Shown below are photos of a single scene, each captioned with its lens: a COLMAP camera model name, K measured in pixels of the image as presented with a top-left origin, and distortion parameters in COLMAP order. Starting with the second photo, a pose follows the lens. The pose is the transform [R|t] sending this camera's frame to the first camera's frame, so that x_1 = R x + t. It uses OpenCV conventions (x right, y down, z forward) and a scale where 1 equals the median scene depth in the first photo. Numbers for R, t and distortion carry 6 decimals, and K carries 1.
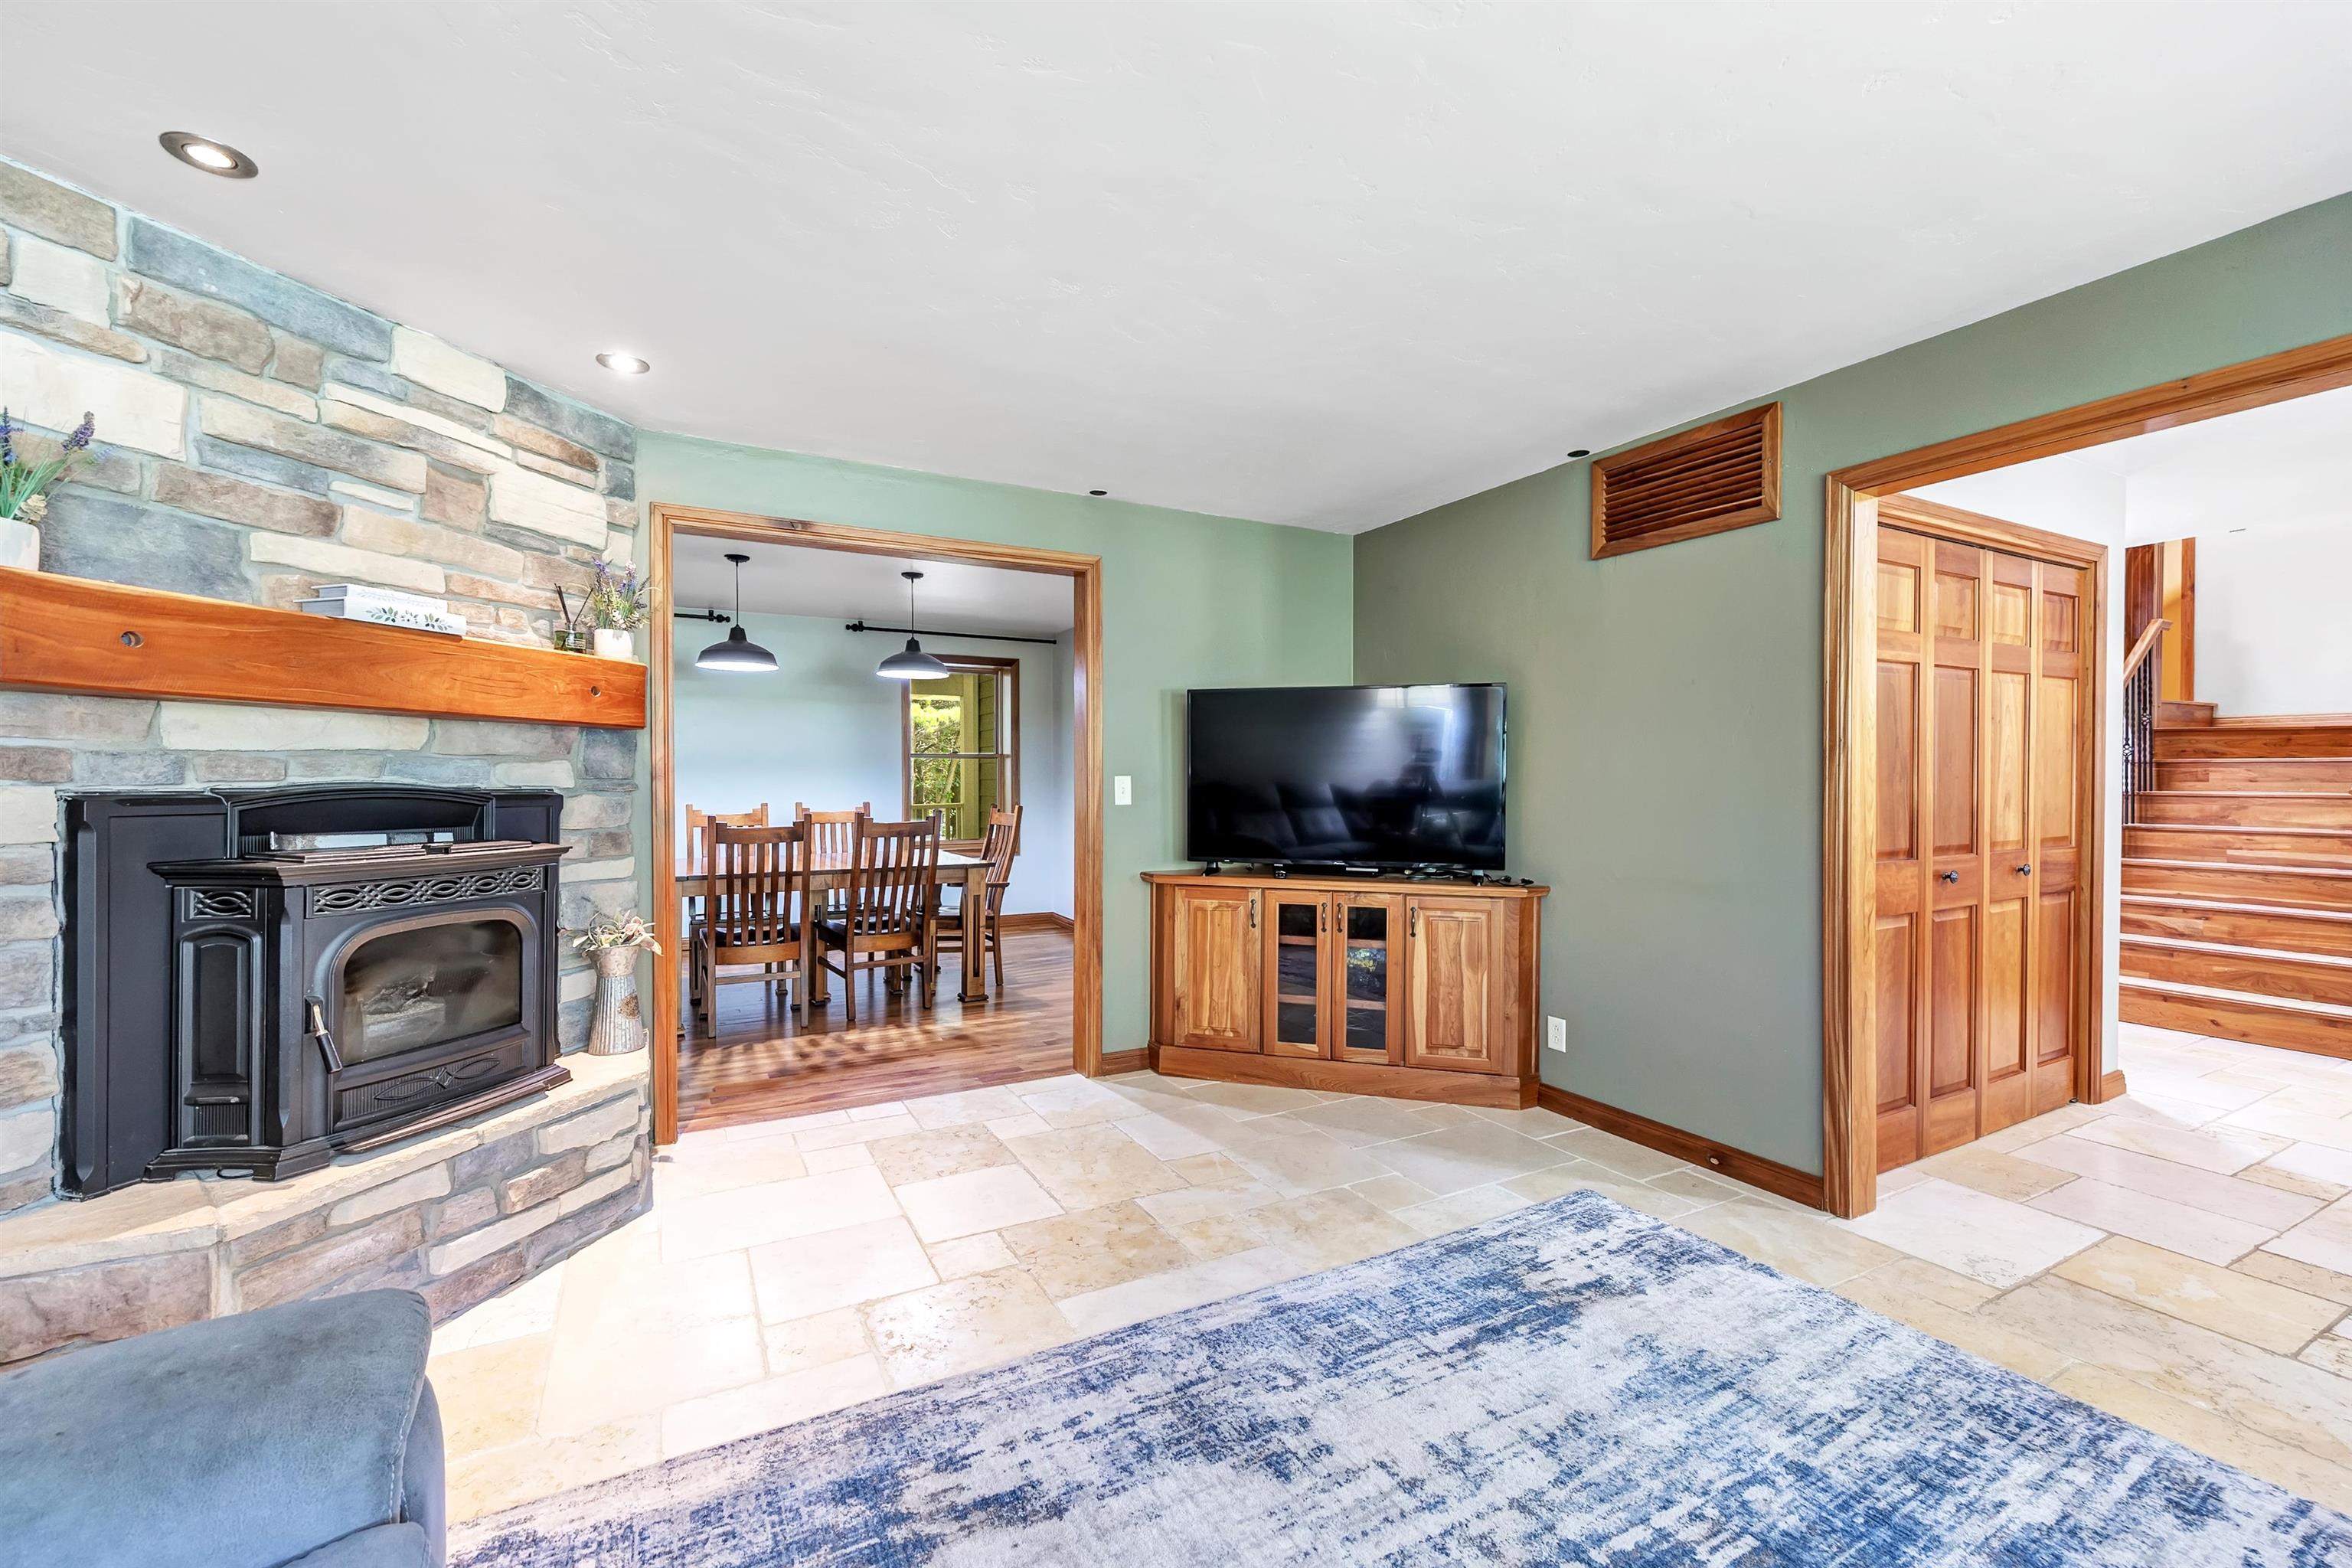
lens RADIAL K [[941.8, 0, 1118.2], [0, 941.8, 784.6], [0, 0, 1]] dist [-0.000494, -0.000381]
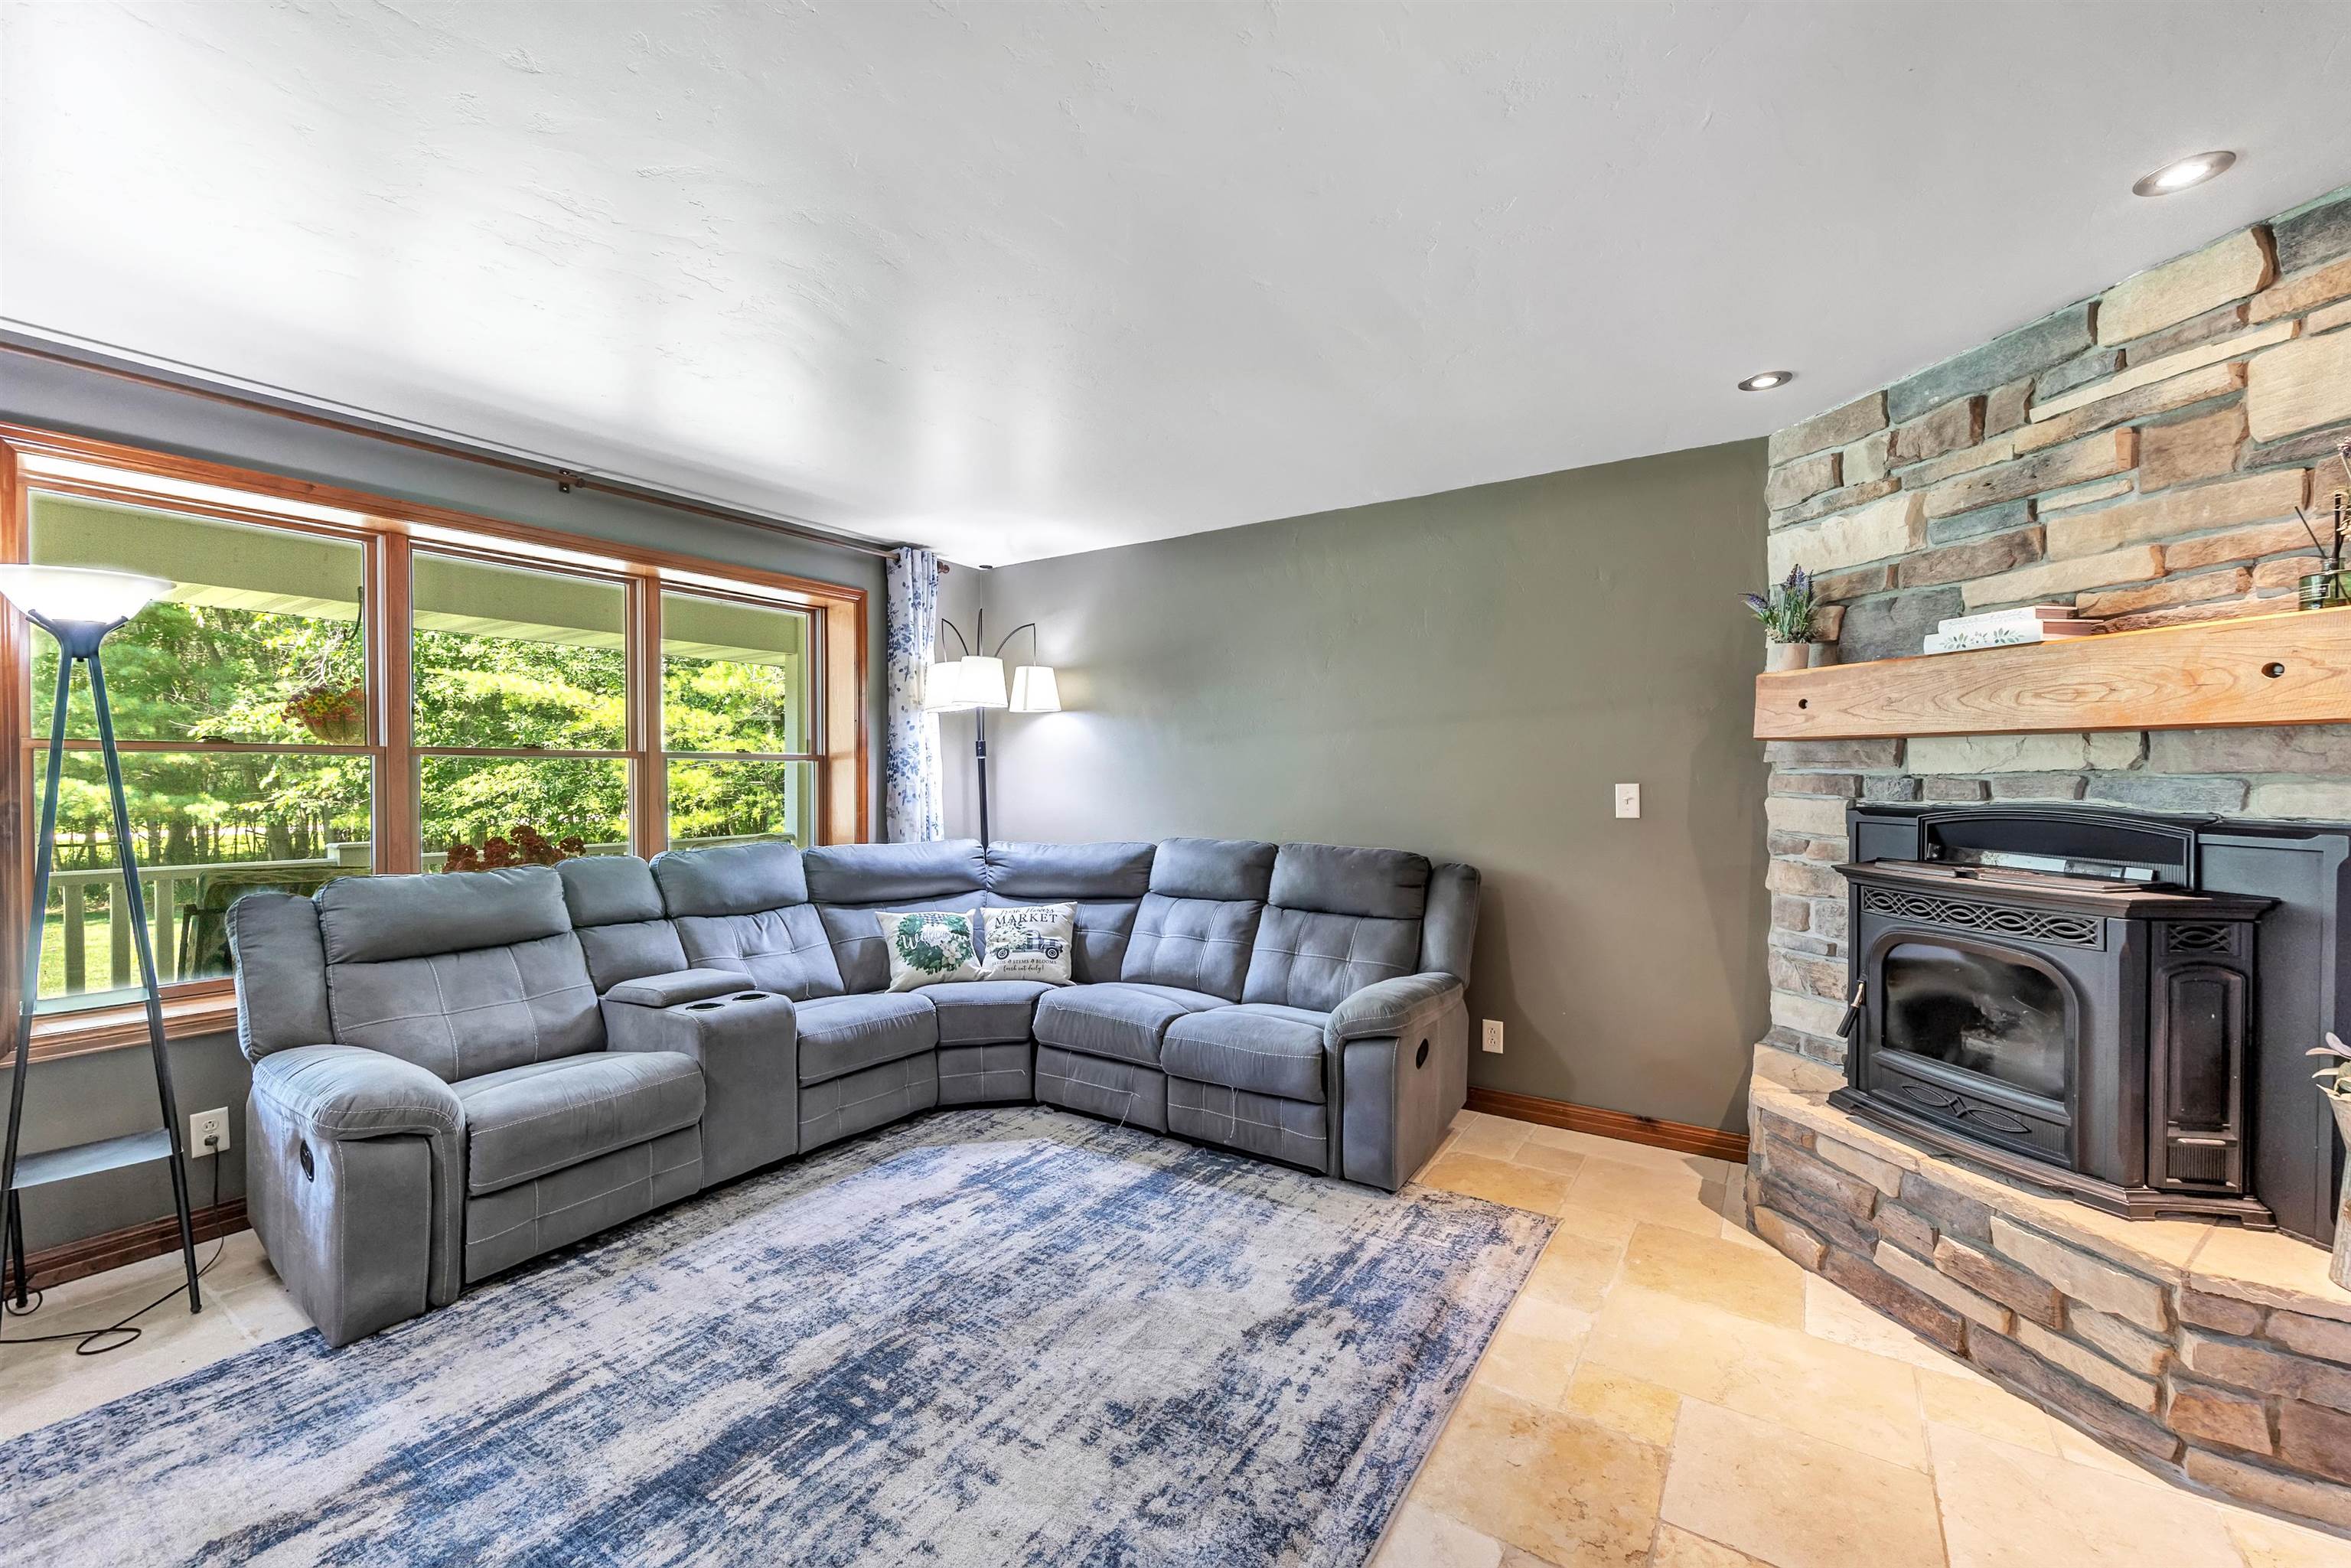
lens RADIAL K [[941.4, 0, 1137.2], [0, 941.4, 787.6], [0, 0, 1]] dist [-0.000494, -0.000381]
pose [[-0.873562, 0.005176, -0.486686, 0.472826], [-0.005007, 0.999795, 0.019622, -0.032489], [0.486688, 0.019578, -0.873357, 1.341726]]
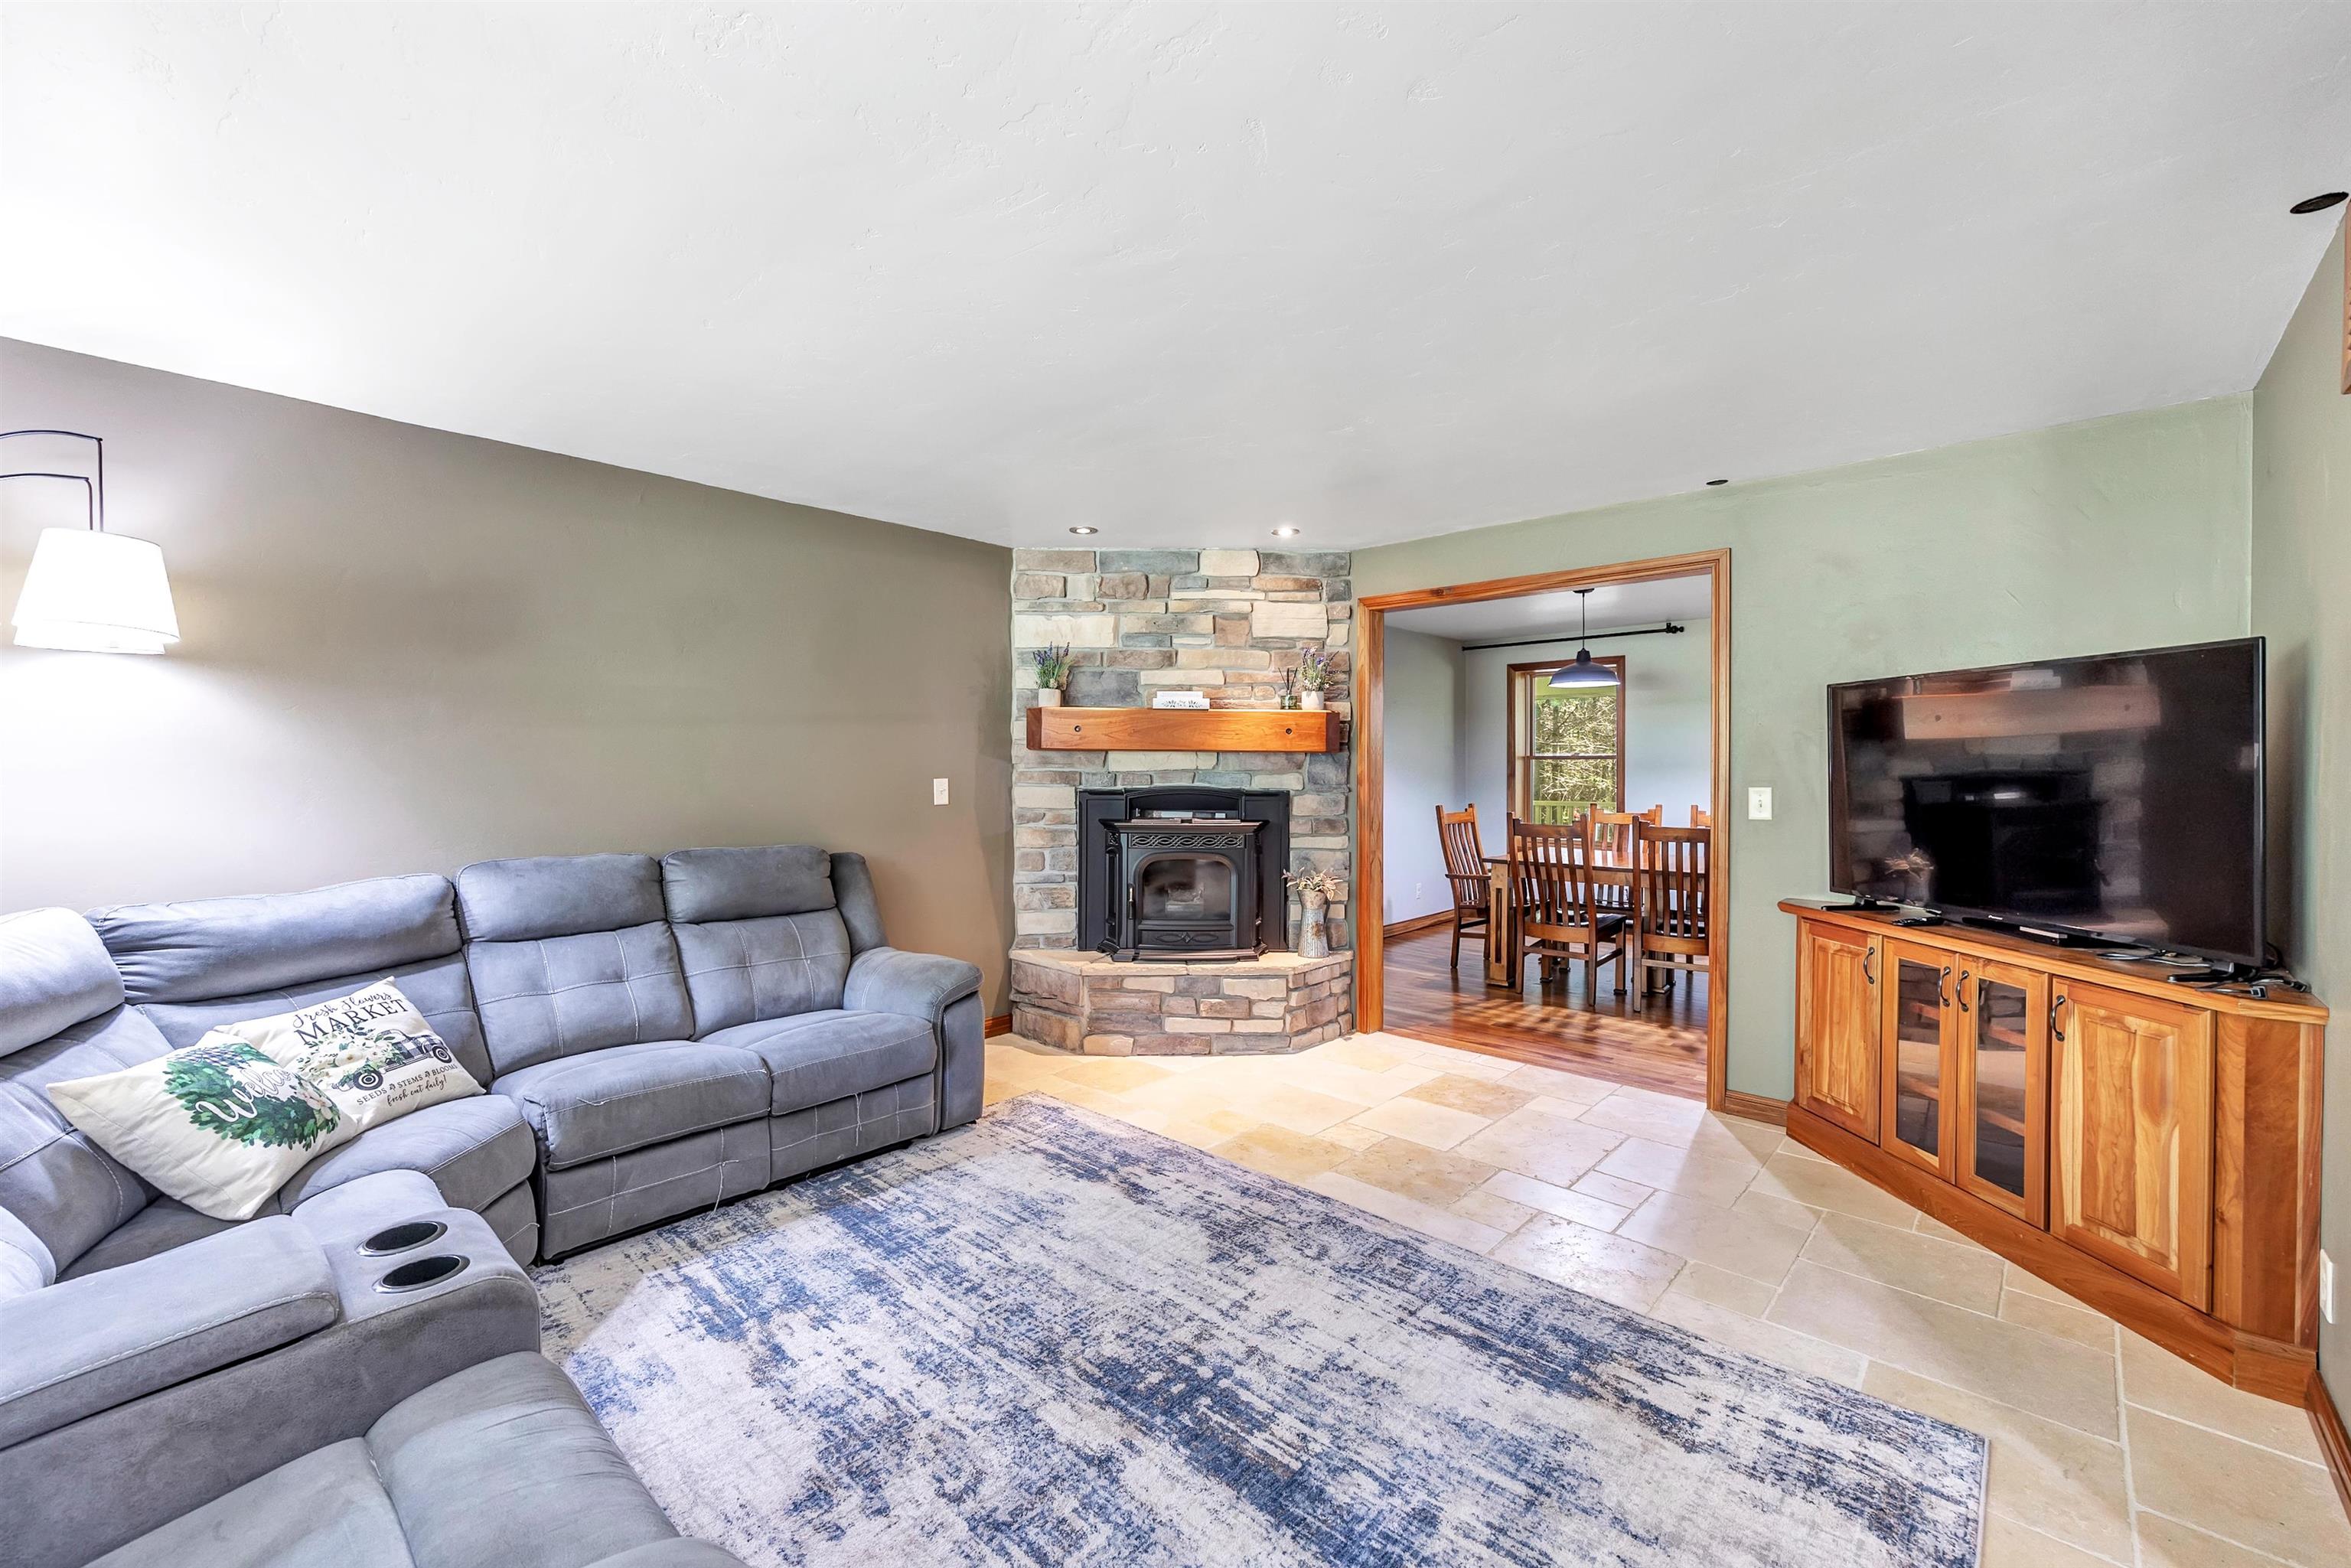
lens RADIAL K [[941.4, 0, 1178.2], [0, 941.4, 782.0], [0, 0, 1]] dist [-0.000494, -0.000381]
pose [[0.349407, 0.013743, -0.936870, 1.040160], [-0.008785, 0.999897, 0.011391, -0.032134], [0.936930, 0.004251, 0.349491, 0.278800]]
